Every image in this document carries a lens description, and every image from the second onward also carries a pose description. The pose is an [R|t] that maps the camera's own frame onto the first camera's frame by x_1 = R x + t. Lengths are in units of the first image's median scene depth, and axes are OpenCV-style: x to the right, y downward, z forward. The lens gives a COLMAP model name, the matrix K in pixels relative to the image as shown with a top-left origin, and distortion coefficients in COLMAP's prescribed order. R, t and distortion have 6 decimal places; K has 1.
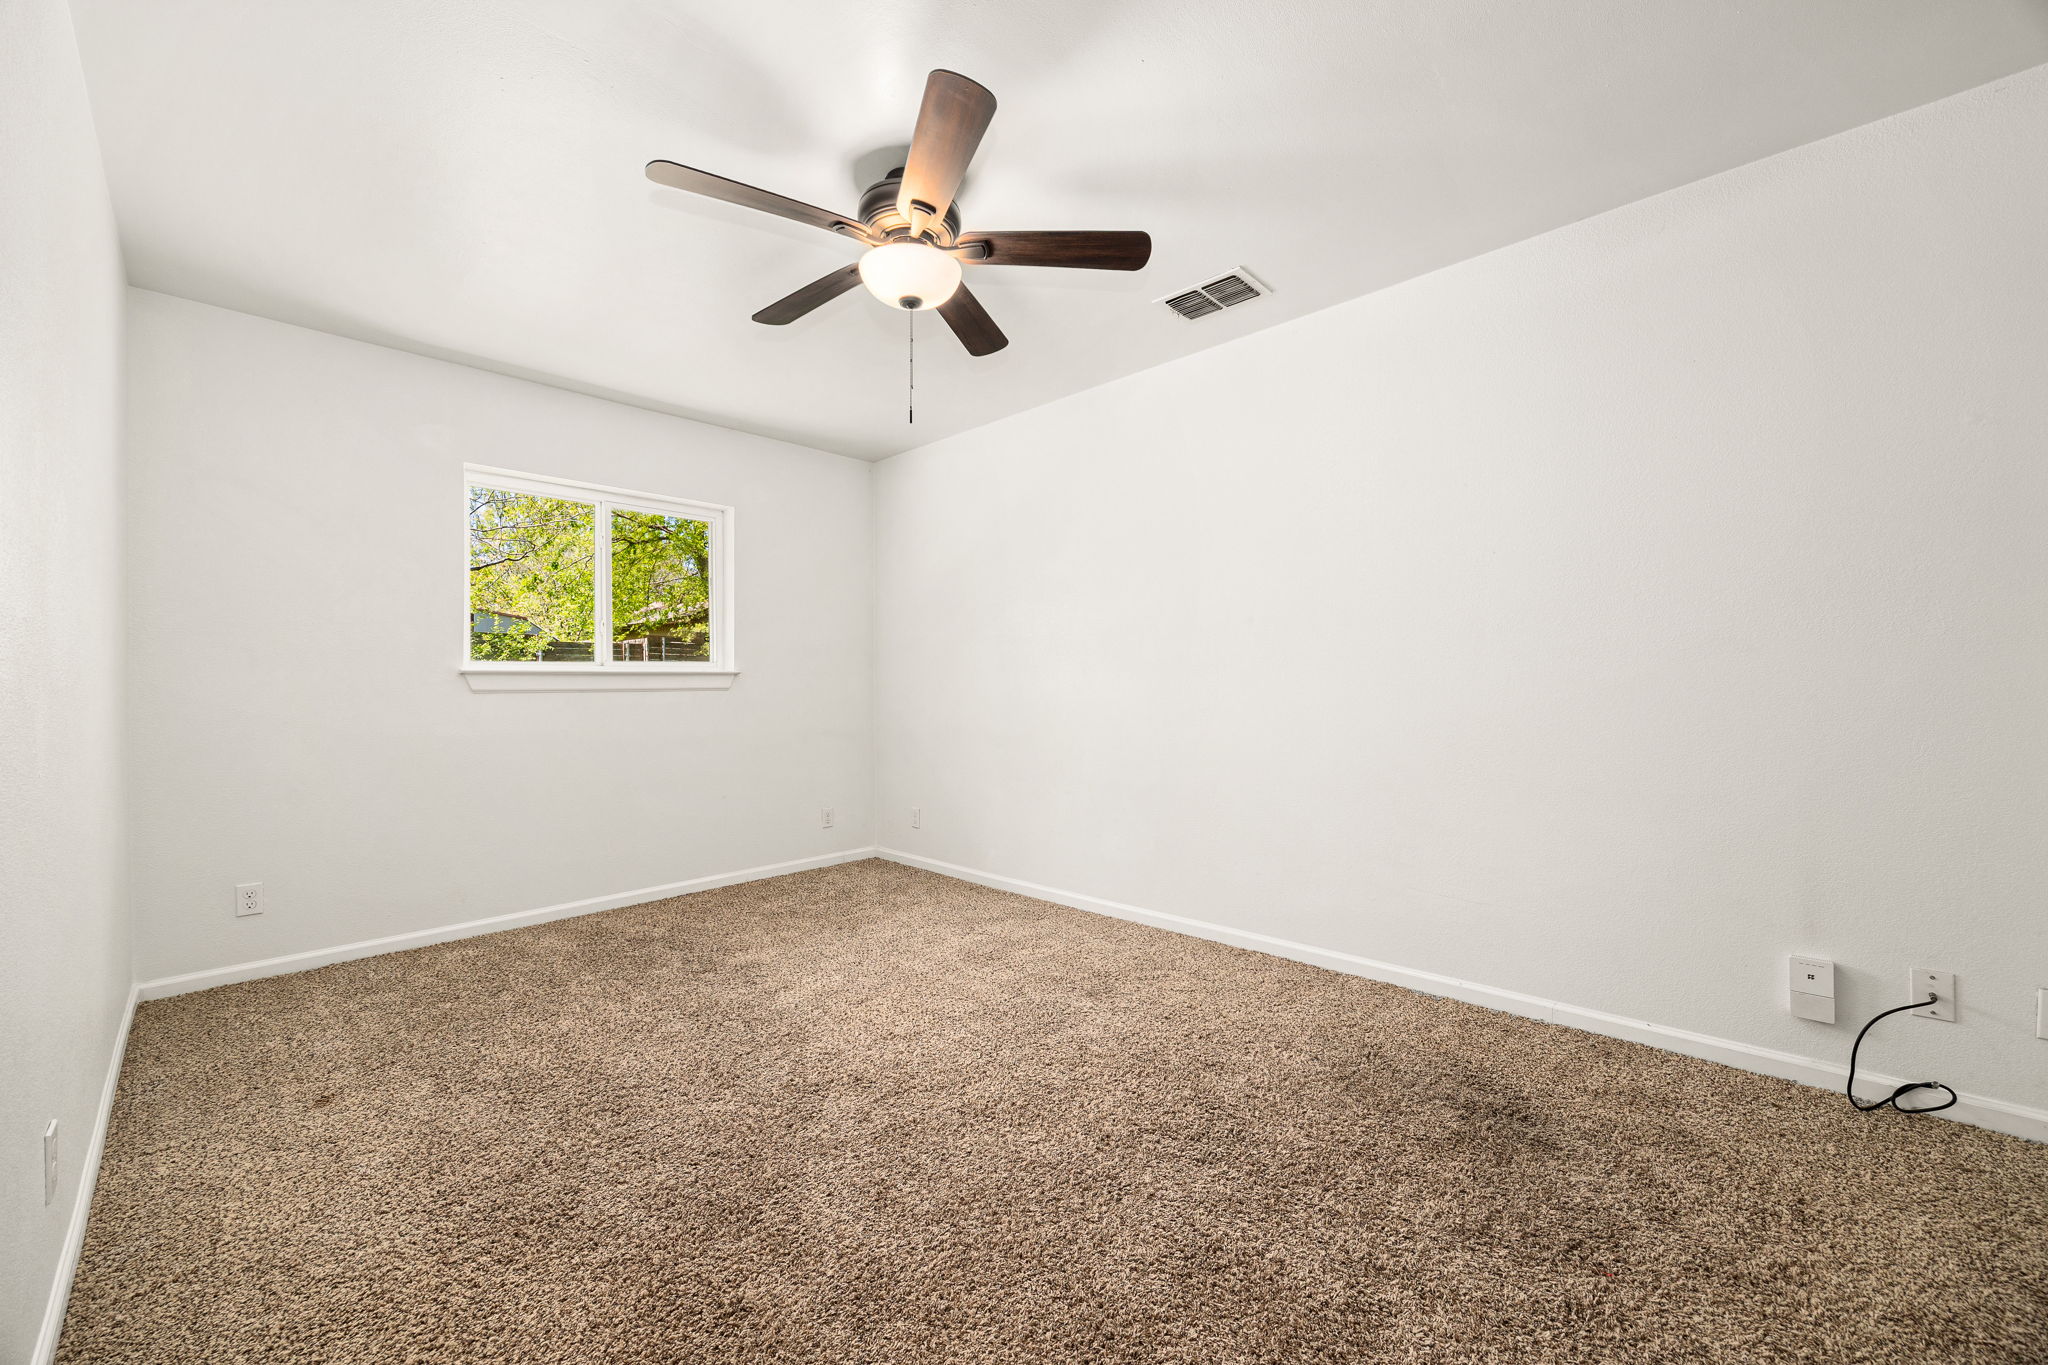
lens RADIAL K [[781.4, 0, 1030.9], [0, 781.4, 683.4], [0, 0, 1]] dist [0.000047, -0.000014]
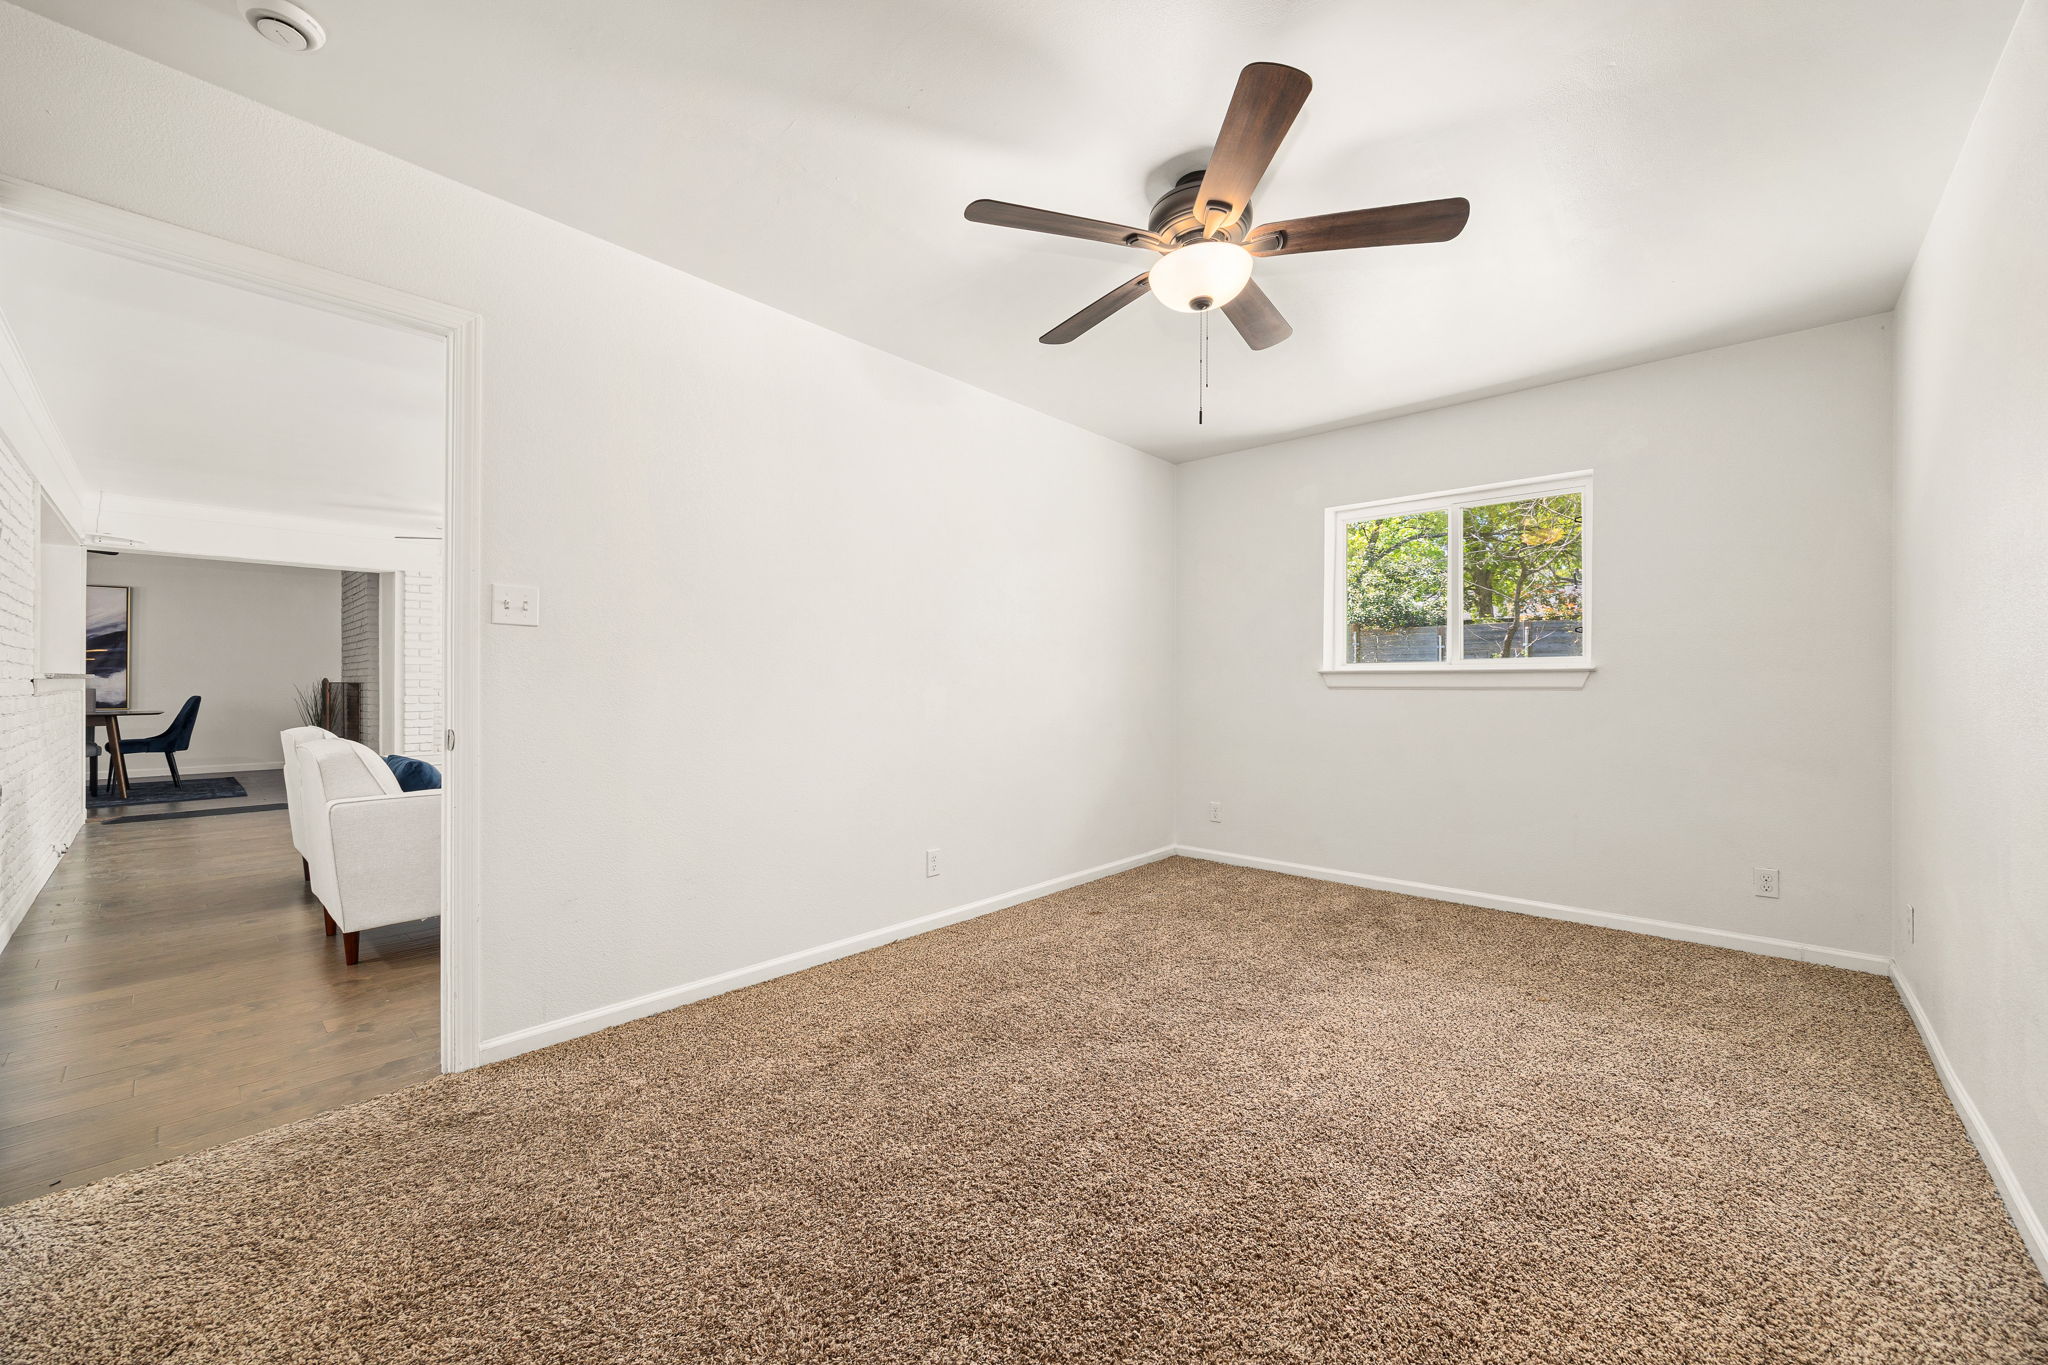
lens RADIAL K [[781.4, 0, 1030.9], [0, 781.4, 683.4], [0, 0, 1]] dist [0.000047, -0.000014]
pose [[0.032749, 0.008557, -0.999427, 0.621883], [-0.000208, 0.999963, 0.008555, -0.008347], [0.999464, -0.000072, 0.032750, 0.555710]]
